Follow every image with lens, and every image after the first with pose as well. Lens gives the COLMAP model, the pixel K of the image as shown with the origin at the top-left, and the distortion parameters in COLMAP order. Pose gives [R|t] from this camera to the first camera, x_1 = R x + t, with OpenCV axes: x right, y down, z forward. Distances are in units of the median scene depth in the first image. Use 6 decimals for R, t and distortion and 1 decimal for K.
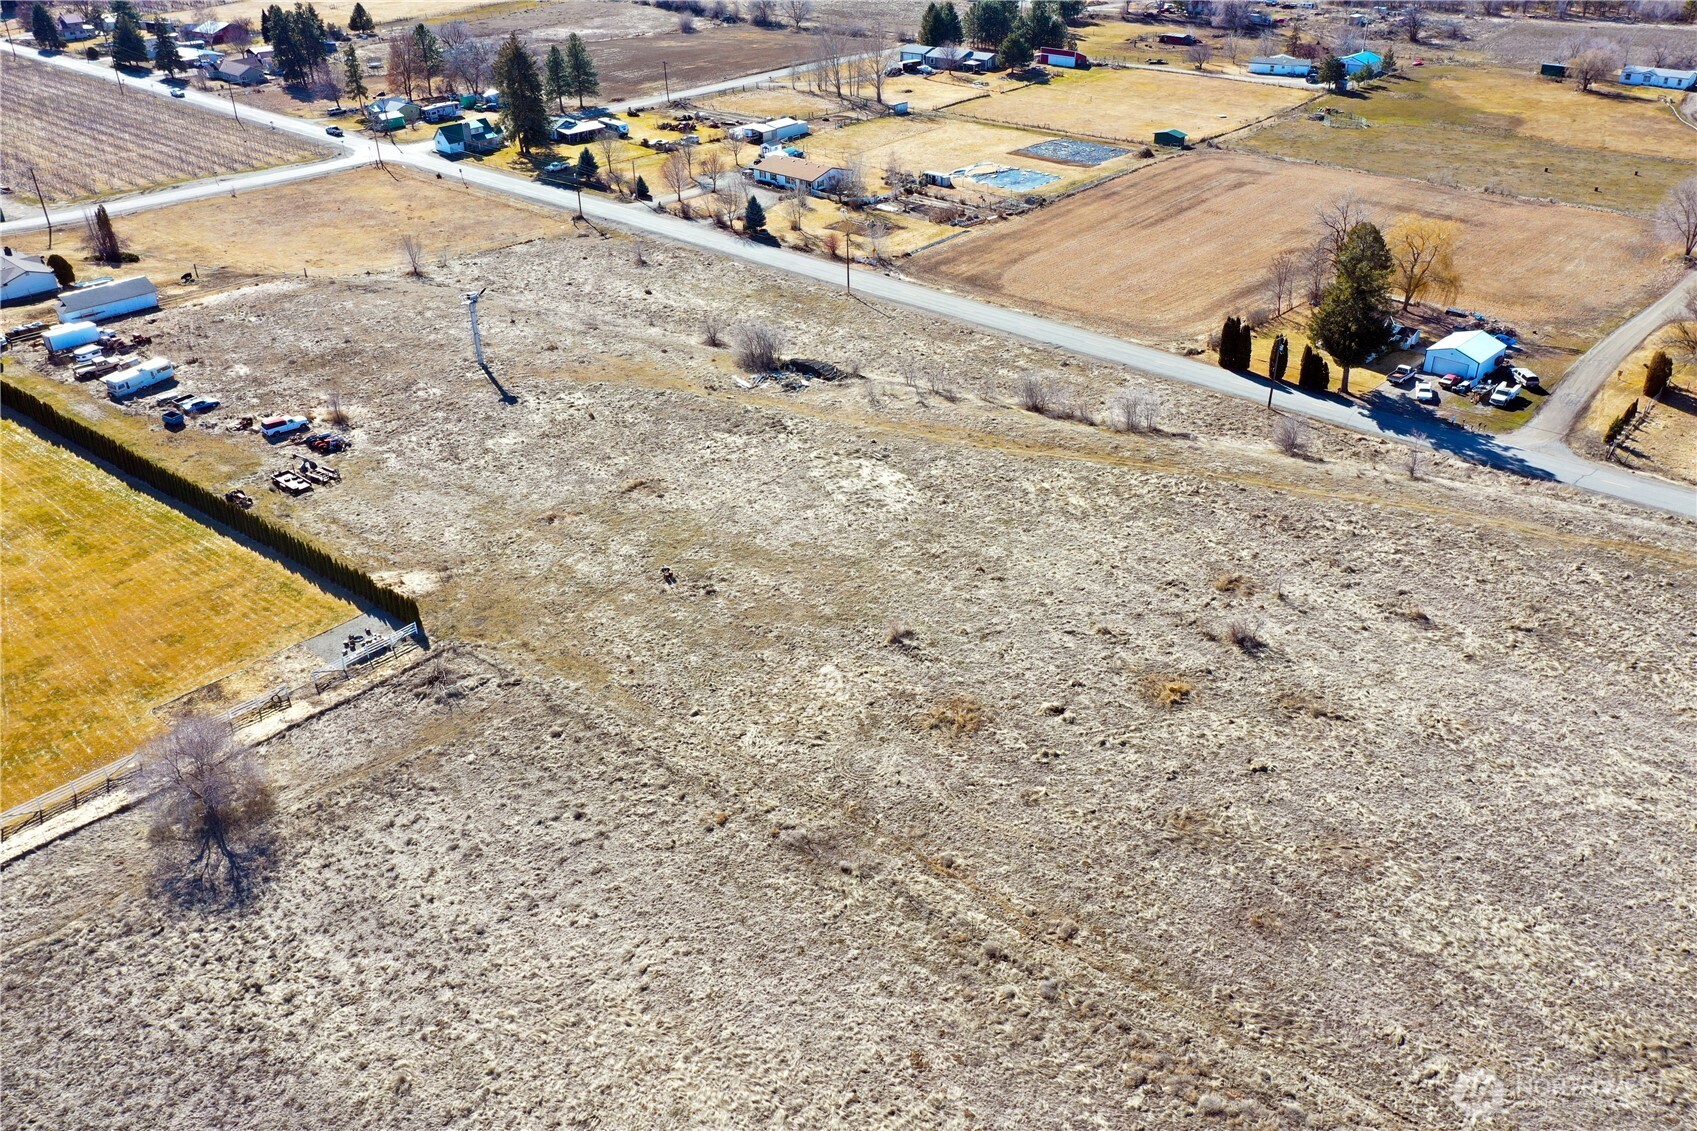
lens RADIAL K [[1354.9, 0, 848.5], [0, 1354.9, 565.5], [0, 0, 1]] dist [-0.008798, 0.006993]
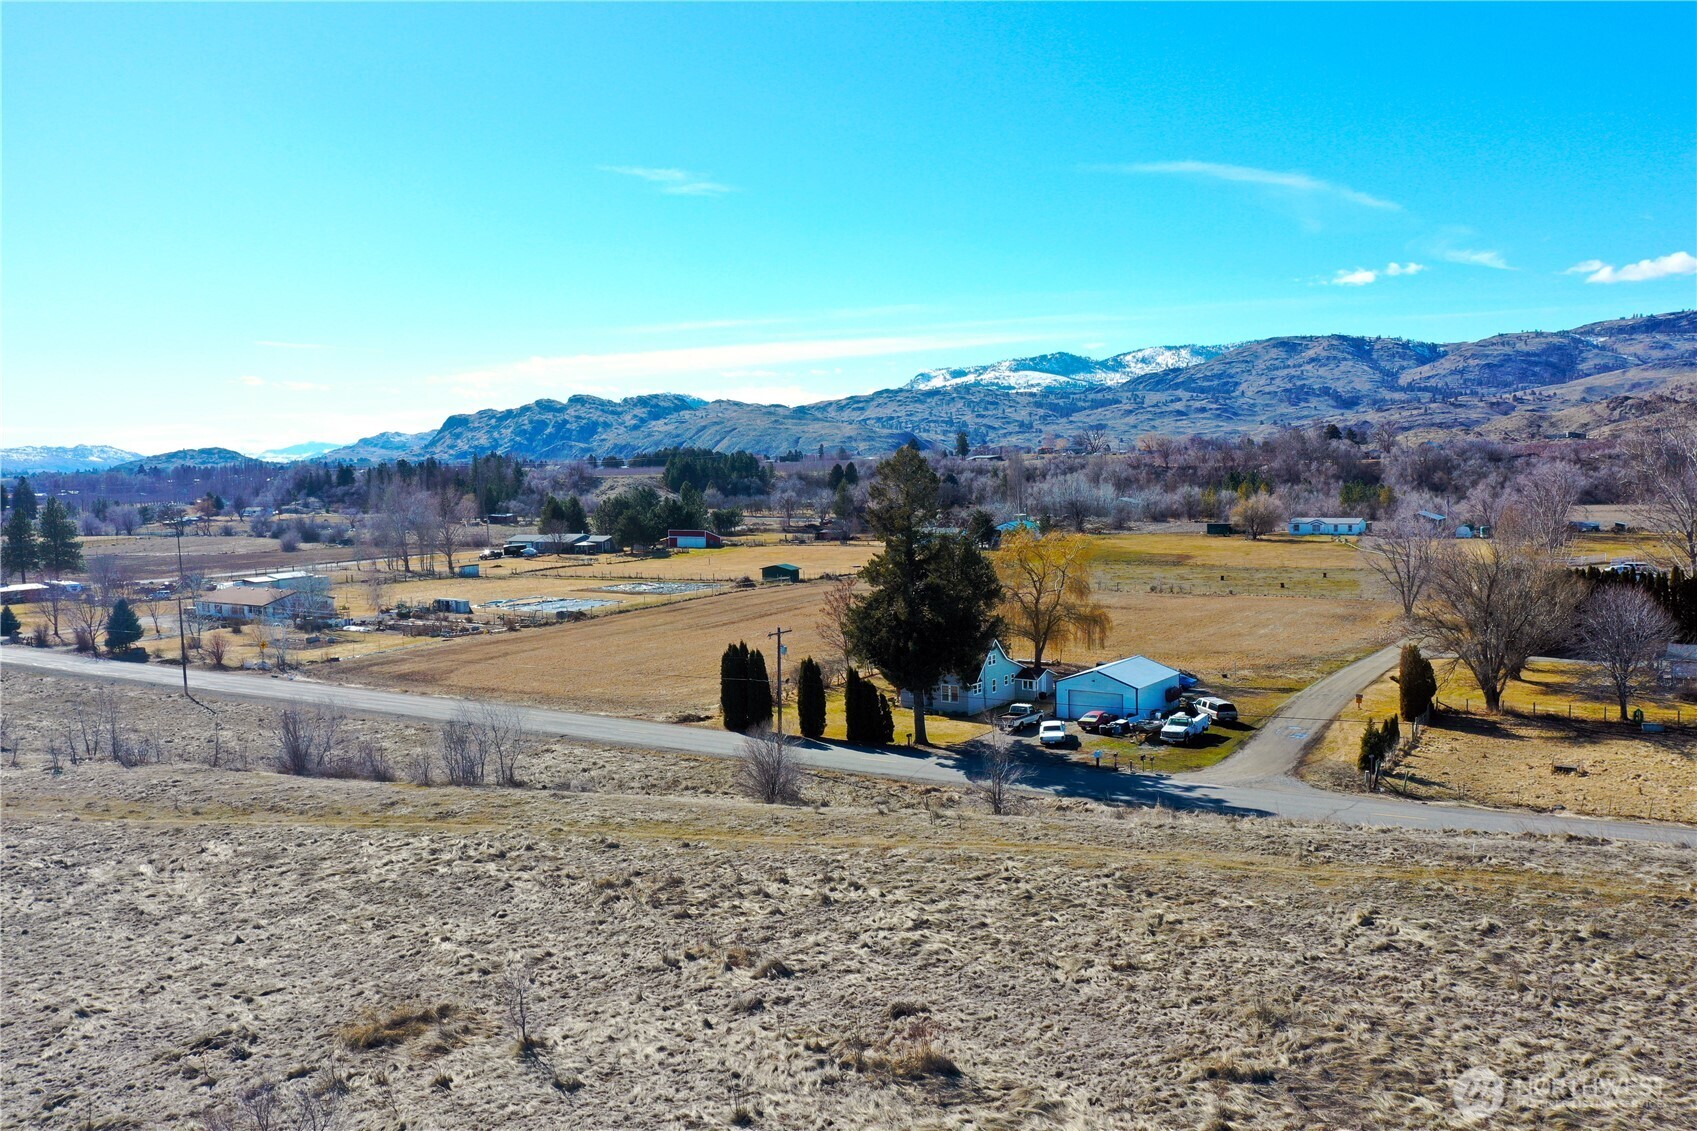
lens RADIAL K [[1354.9, 0, 848.5], [0, 1354.9, 565.5], [0, 0, 1]] dist [-0.008798, 0.006993]
pose [[0.985924, -0.017932, 0.166232, 0.266230], [0.087822, 0.901572, -0.423622, 0.048247], [-0.142274, 0.432257, 0.890456, 0.507711]]
